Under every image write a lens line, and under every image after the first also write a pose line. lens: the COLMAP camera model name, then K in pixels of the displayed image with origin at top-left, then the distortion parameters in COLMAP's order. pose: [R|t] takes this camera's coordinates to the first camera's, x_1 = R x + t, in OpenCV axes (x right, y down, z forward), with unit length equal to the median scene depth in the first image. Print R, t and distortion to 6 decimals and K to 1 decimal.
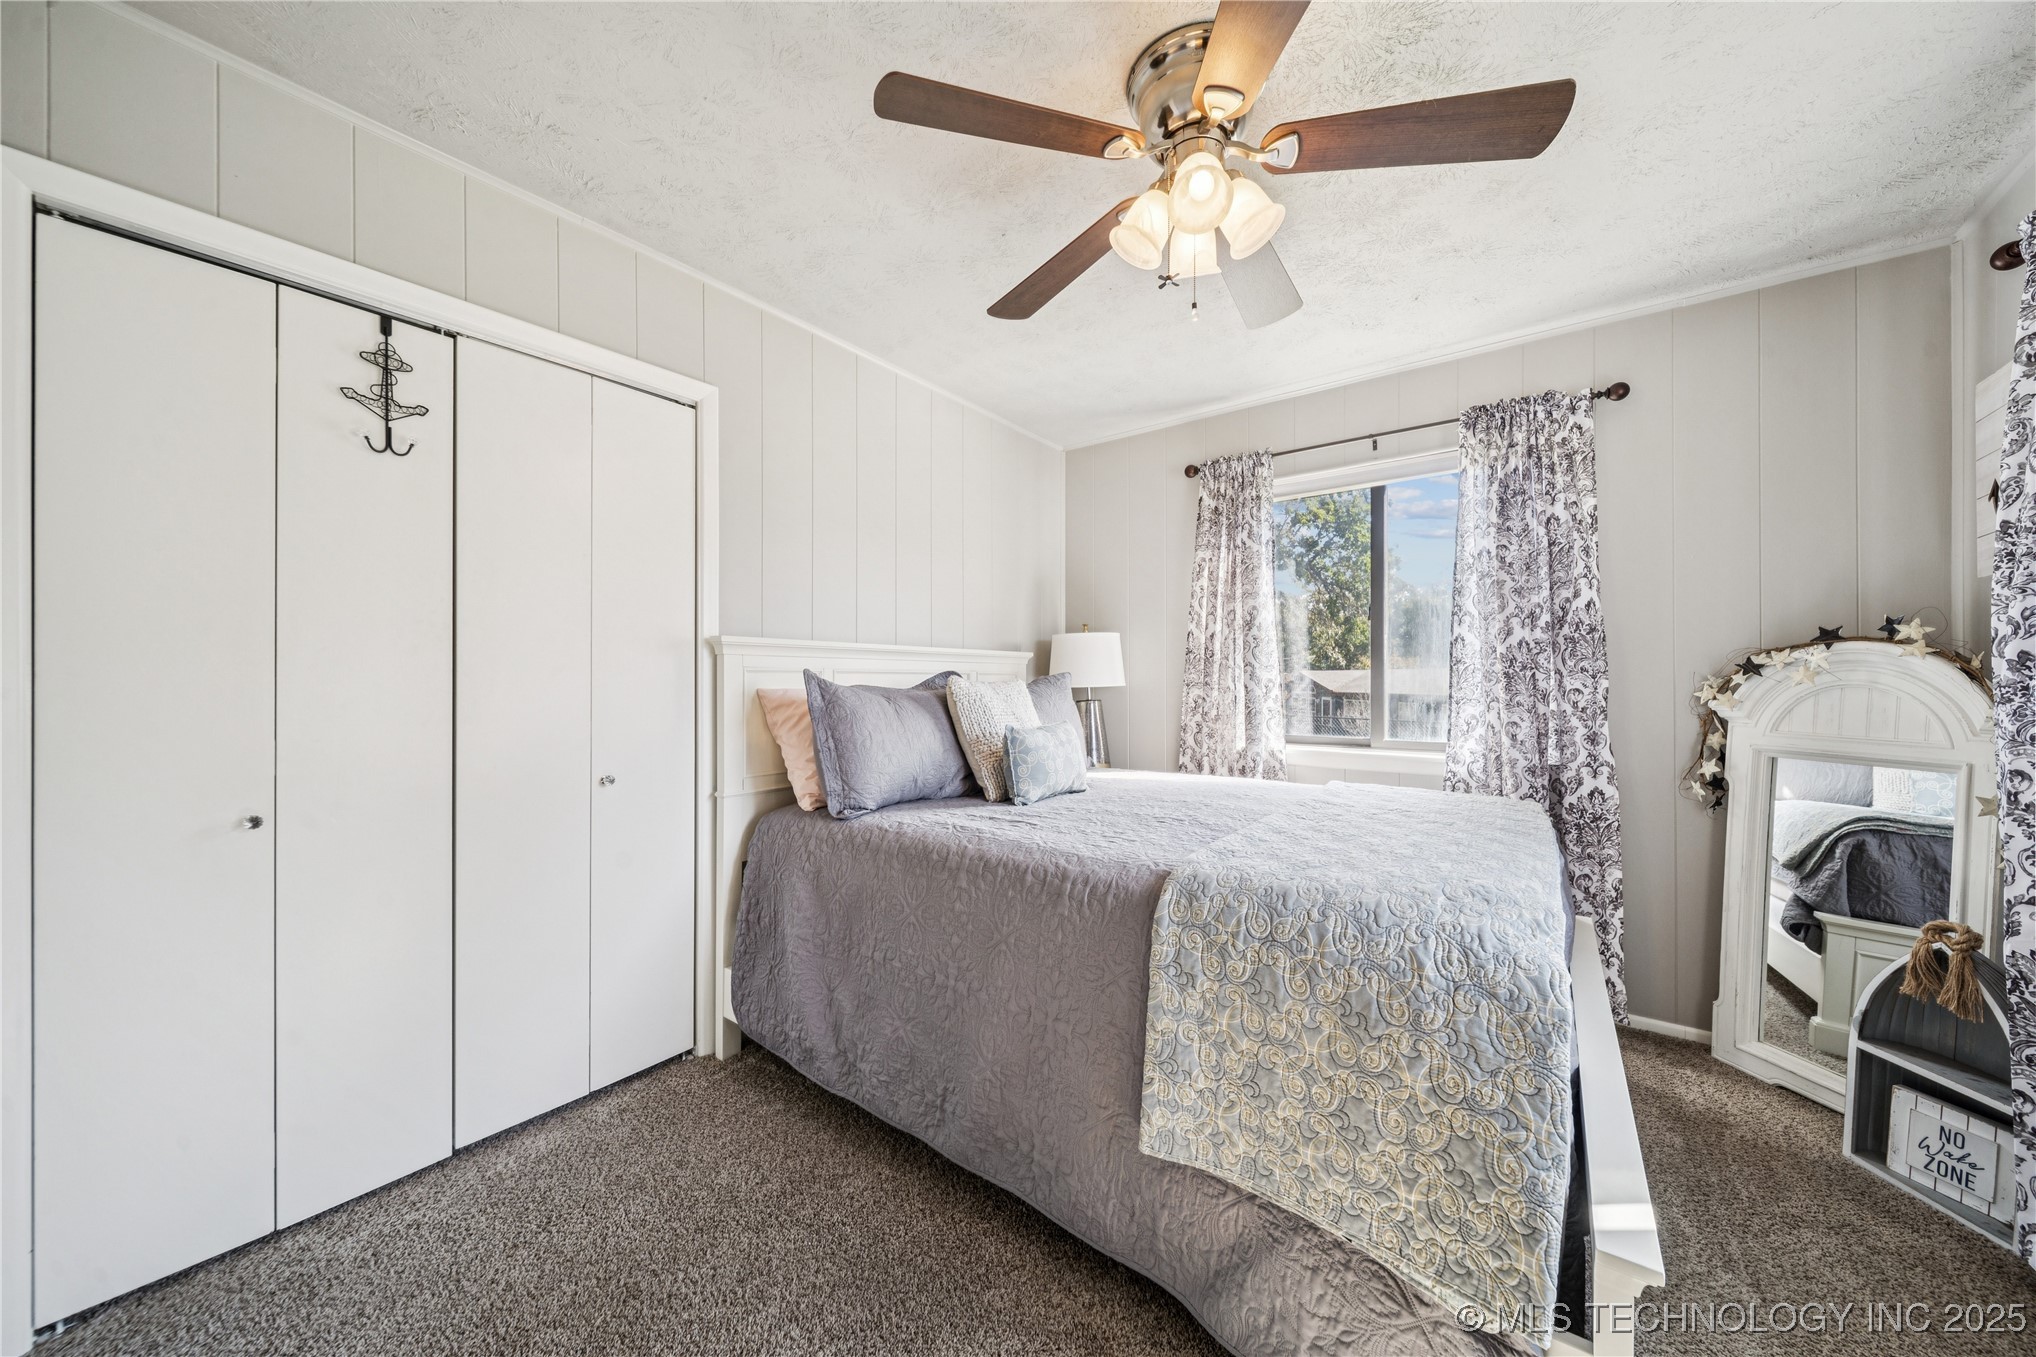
lens RADIAL K [[716.2, 0, 1020.5], [0, 716.2, 684.4], [0, 0, 1]] dist [0.001829, -0.002422]
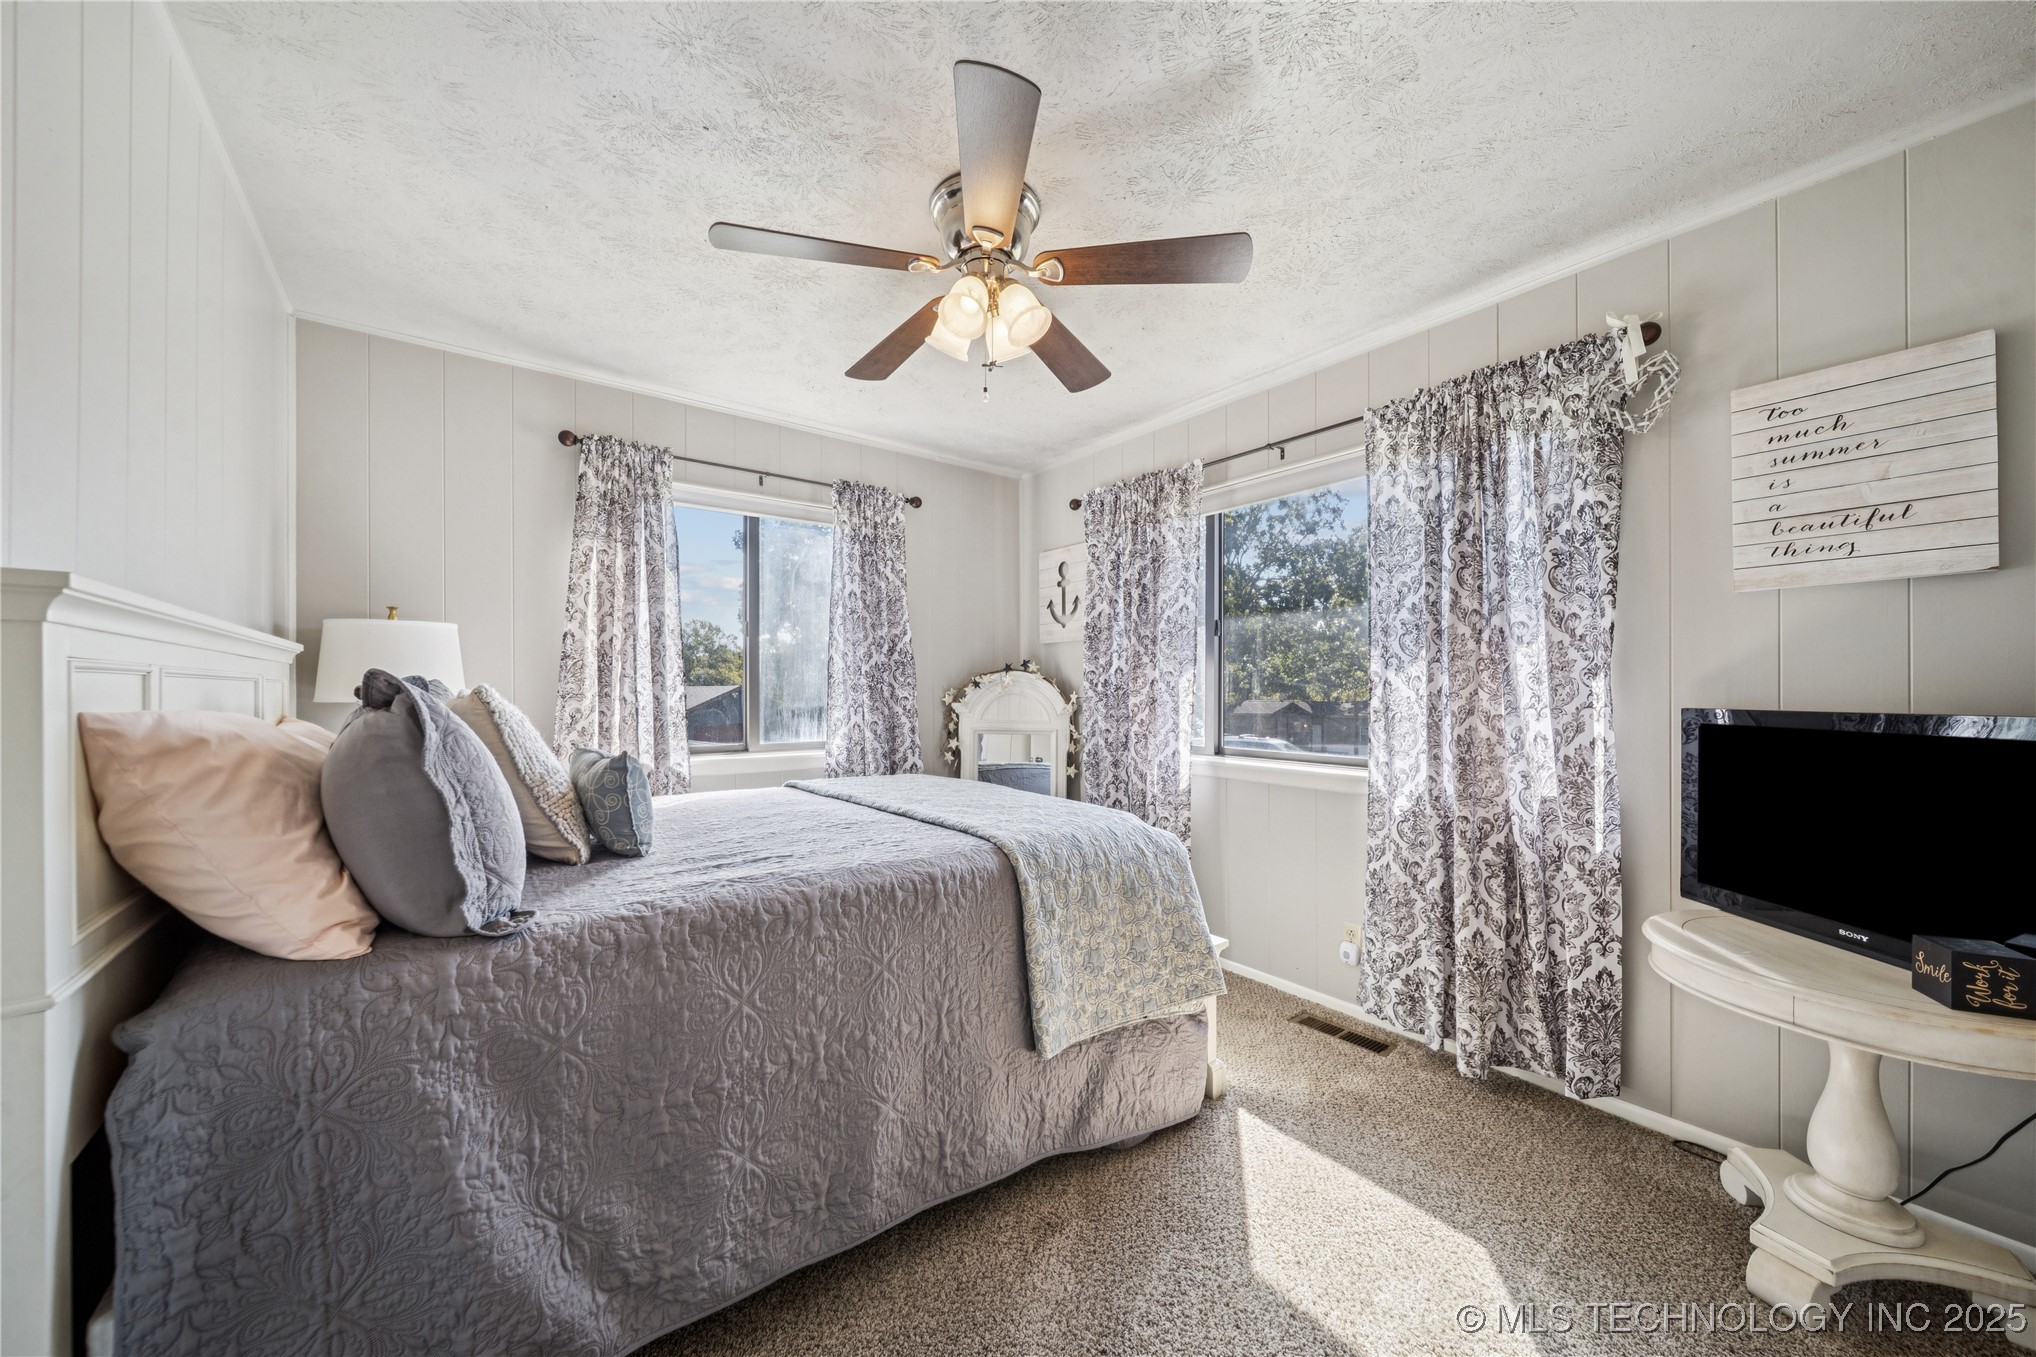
lens RADIAL K [[716.2, 0, 1021.6], [0, 716.2, 692.0], [0, 0, 1]] dist [0.001829, -0.002422]
pose [[0.254355, -0.000603, 0.967111, -0.576465], [0.006124, 0.999981, -0.000987, -0.000957], [-0.967092, 0.006173, 0.254354, 0.383883]]
